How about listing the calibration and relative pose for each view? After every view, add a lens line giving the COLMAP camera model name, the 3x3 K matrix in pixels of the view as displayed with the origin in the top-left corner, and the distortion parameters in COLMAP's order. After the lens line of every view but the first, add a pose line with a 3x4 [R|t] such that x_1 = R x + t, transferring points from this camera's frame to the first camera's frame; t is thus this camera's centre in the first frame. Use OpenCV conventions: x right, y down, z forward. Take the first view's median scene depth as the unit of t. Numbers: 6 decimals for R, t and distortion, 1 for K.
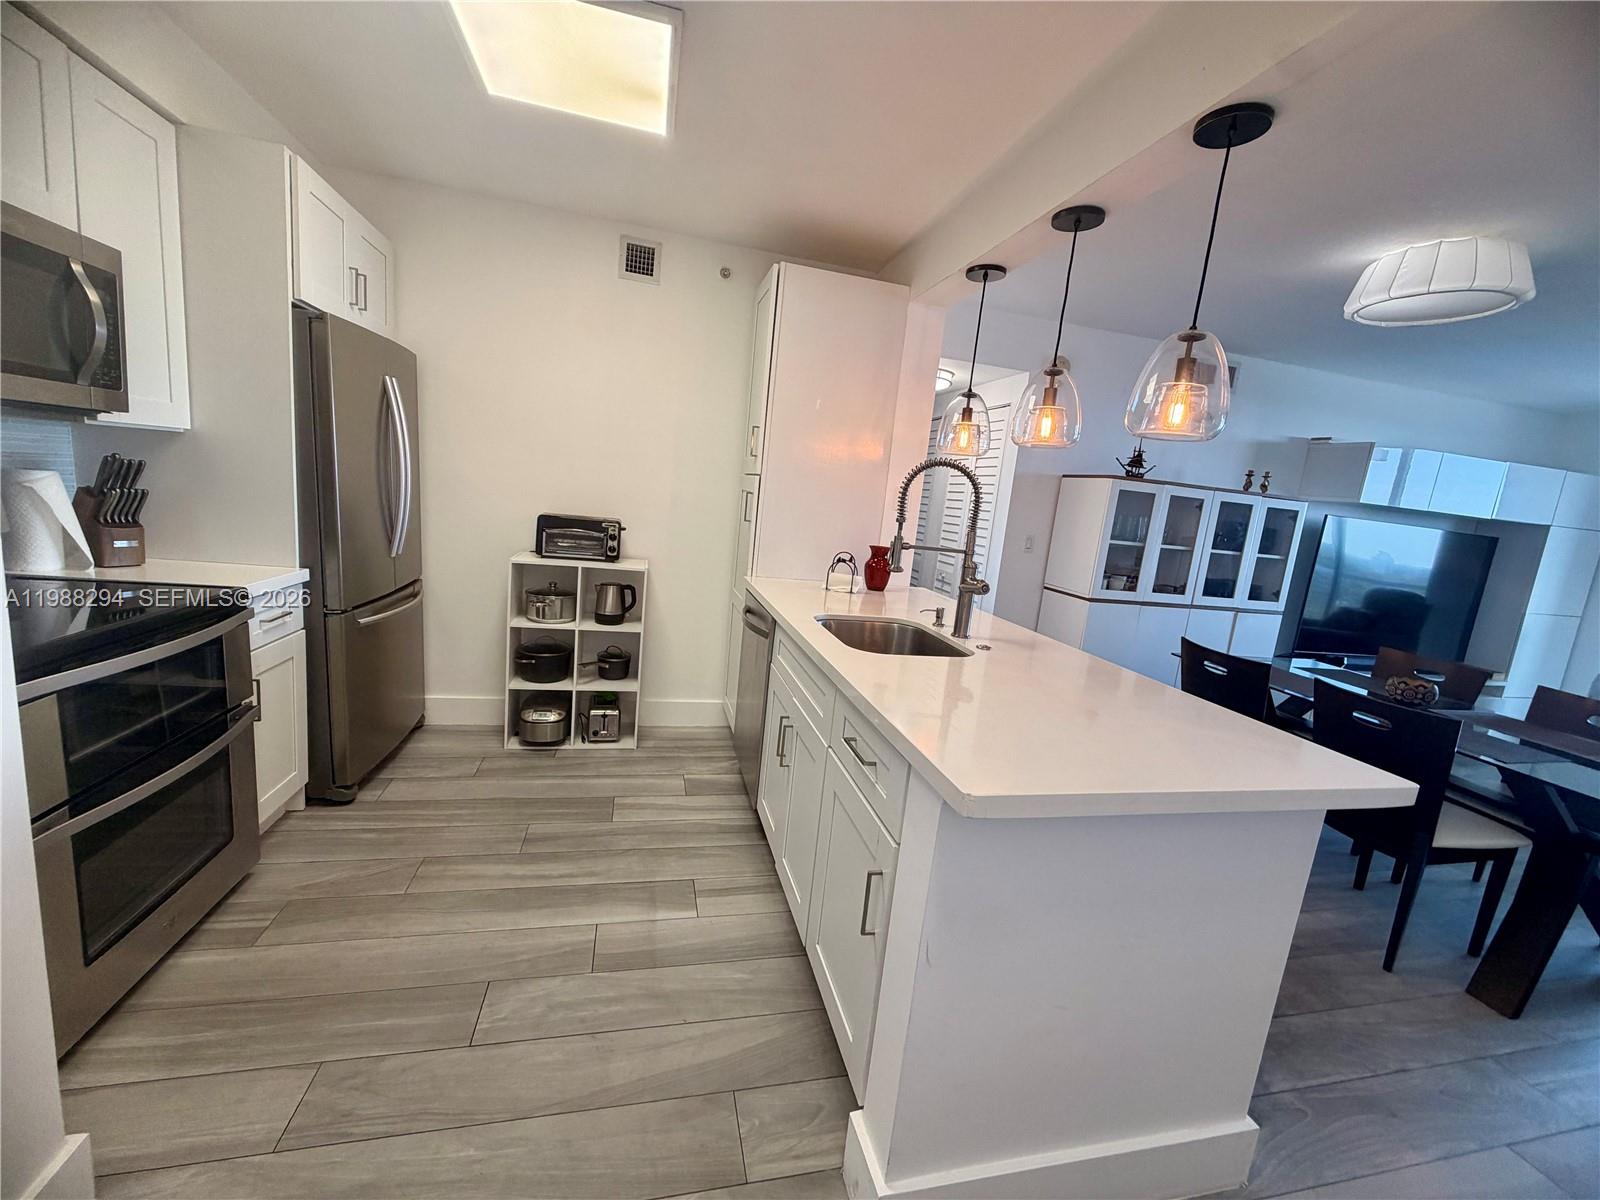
lens RADIAL K [[637.5, 0, 798.3], [0, 637.5, 599.0], [0, 0, 1]] dist [-0.001137, 0.000387]
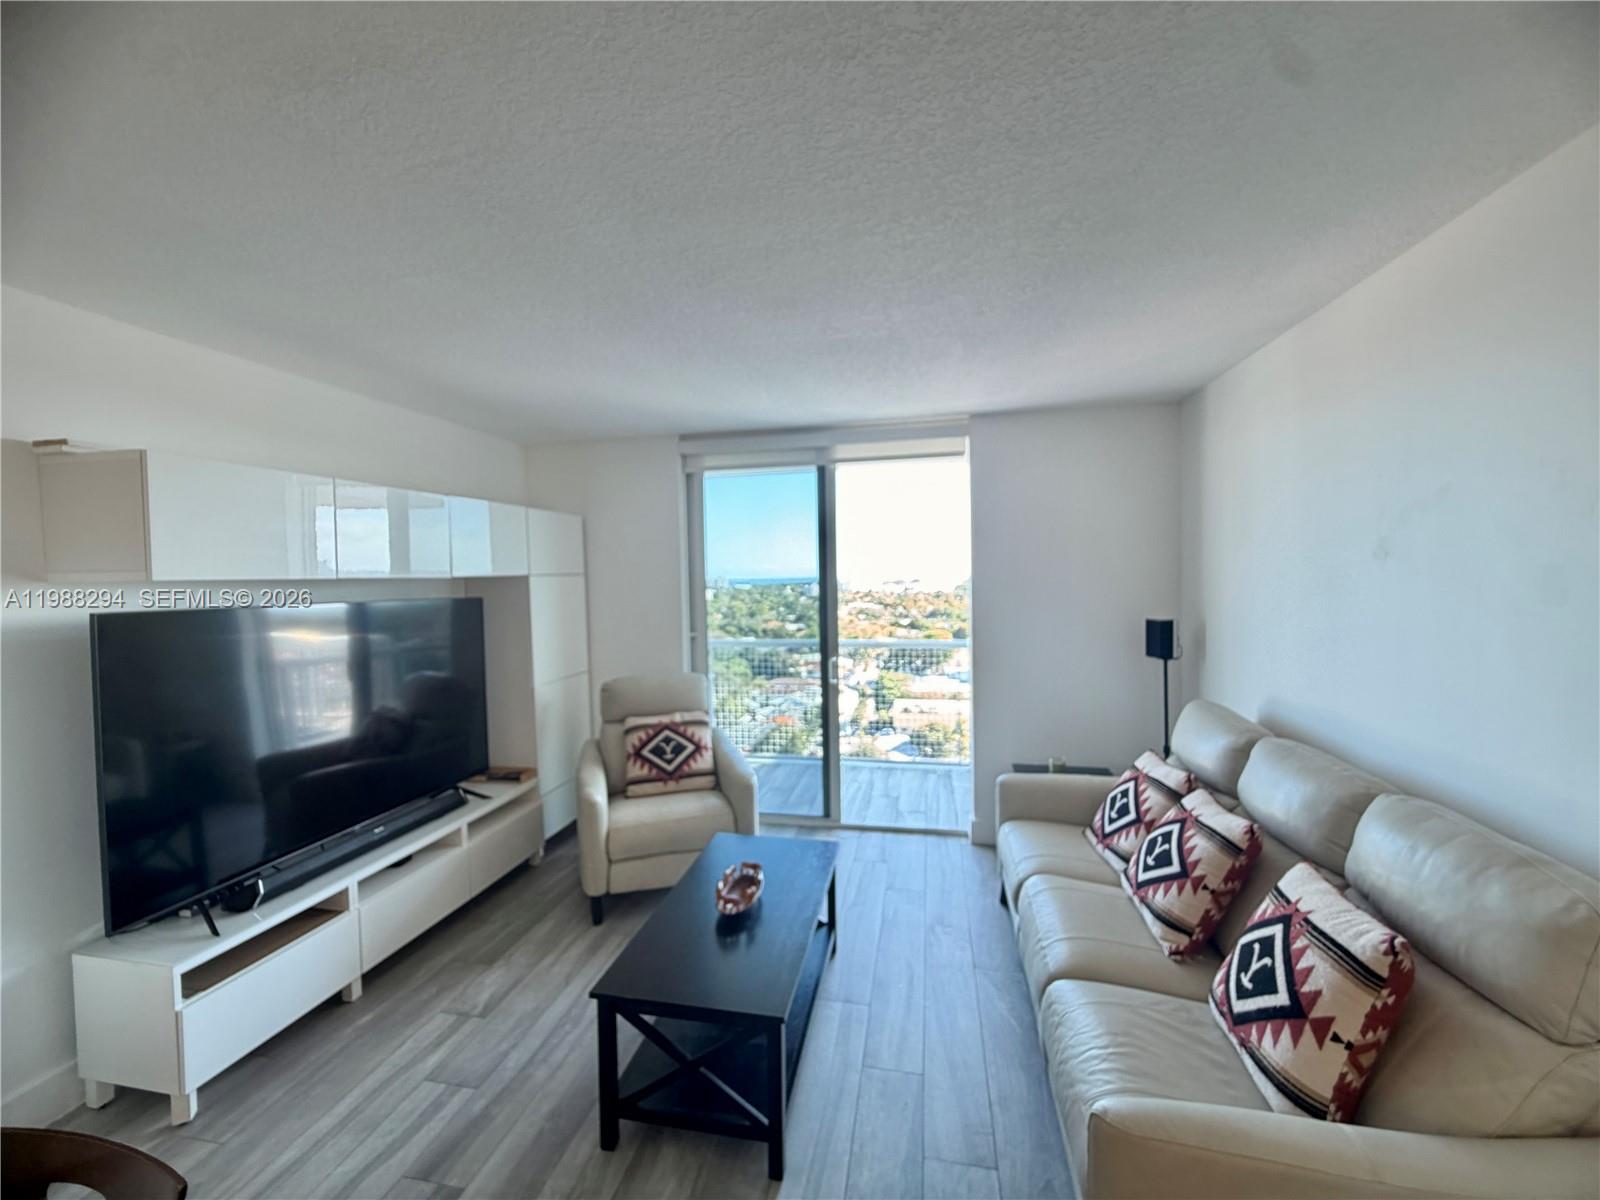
lens RADIAL K [[637.5, 0, 799.2], [0, 637.5, 599.1], [0, 0, 1]] dist [-0.001137, 0.000387]
pose [[0.416209, -0.143778, 0.897830, 1.143913], [0.212368, 0.975481, 0.057765, -0.115865], [-0.884121, 0.166628, 0.436538, 0.684850]]
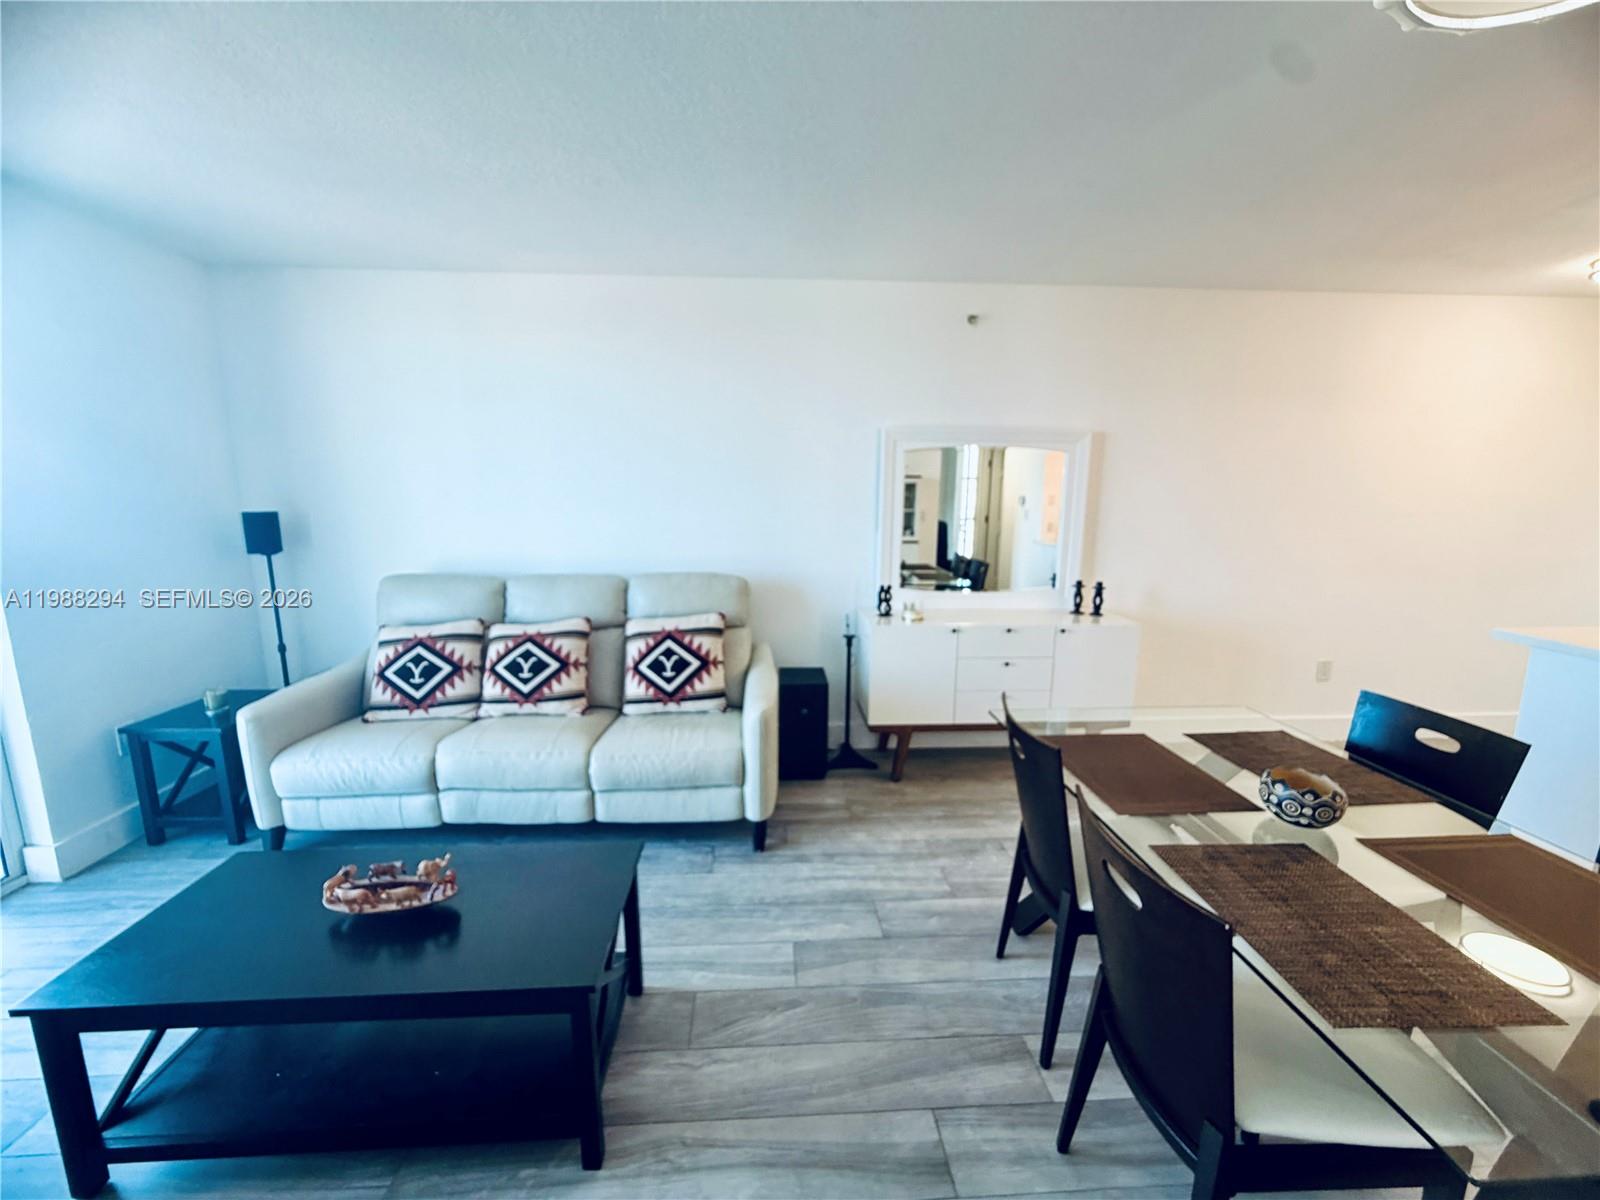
lens RADIAL K [[637.5, 0, 802.2], [0, 637.5, 602.5], [0, 0, 1]] dist [-0.001137, 0.000387]
pose [[-0.979983, -0.132876, 0.148250, 1.430865], [-0.073734, 0.933956, 0.349699, -0.182927], [-0.184926, 0.331768, -0.925058, 1.653082]]
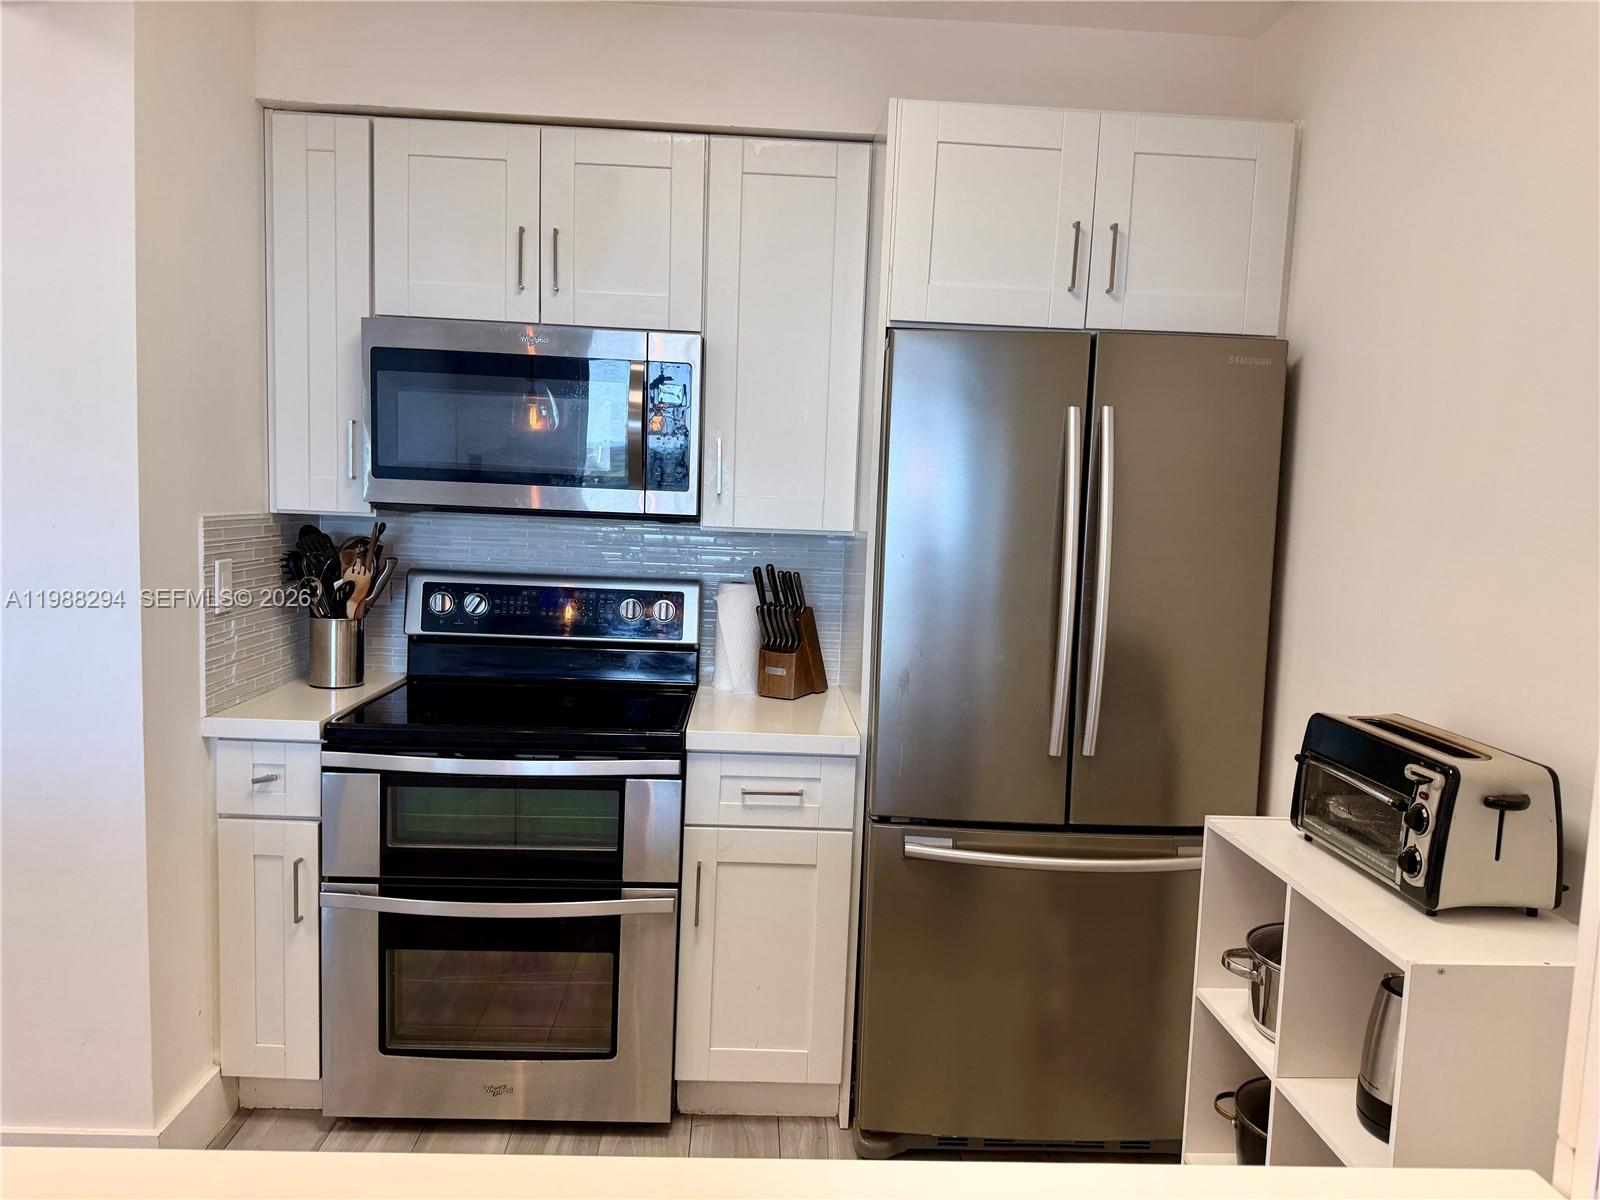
lens RADIAL K [[1125.5, 0, 790.1], [0, 1125.5, 606.8], [0, 0, 1]] dist [0.063524, -0.066914]
pose [[-0.195456, -0.008365, -0.980677, 0.305570], [-0.221164, 0.974581, 0.035766, -0.182453], [0.955449, 0.223881, -0.192337, 1.041411]]
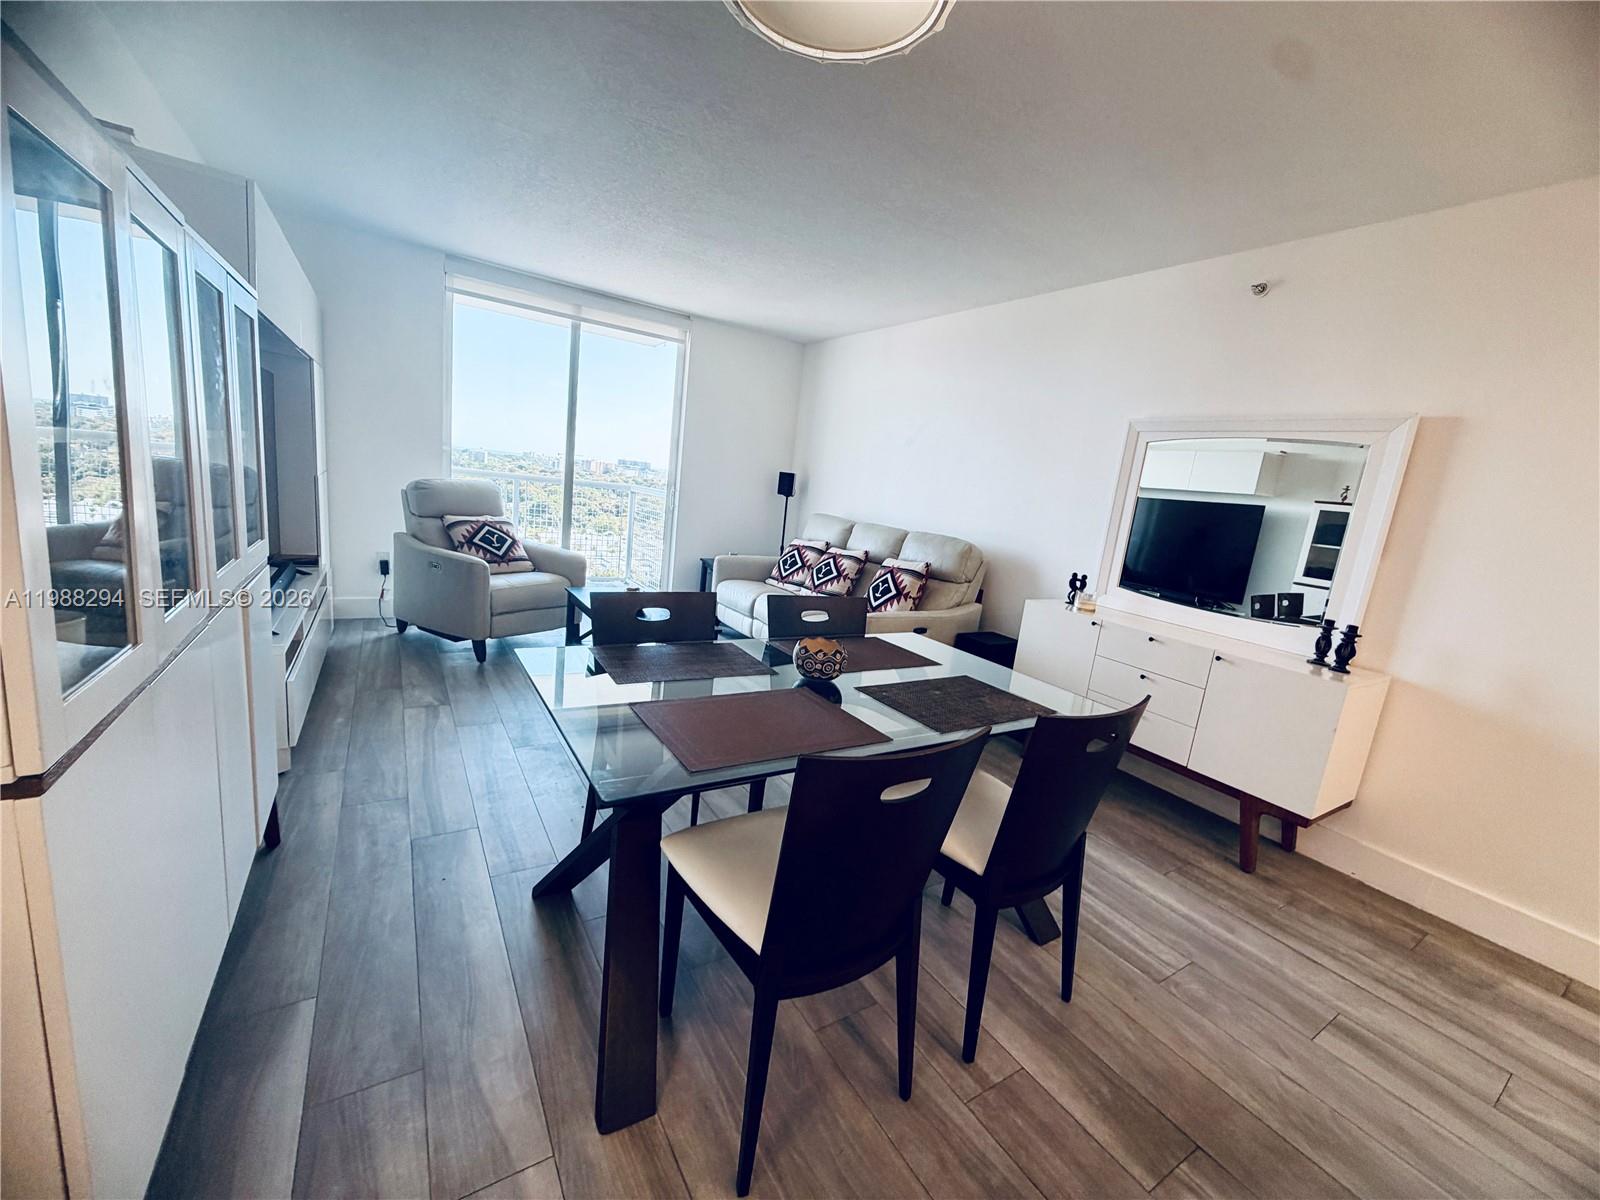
lens RADIAL K [[637.5, 0, 796.9], [0, 637.5, 597.9], [0, 0, 1]] dist [-0.001137, 0.000387]
pose [[-0.310243, -0.303565, 0.900887, 0.391717], [0.016022, 0.945842, 0.324230, -0.157329], [-0.950522, 0.115024, -0.288577, 1.319291]]
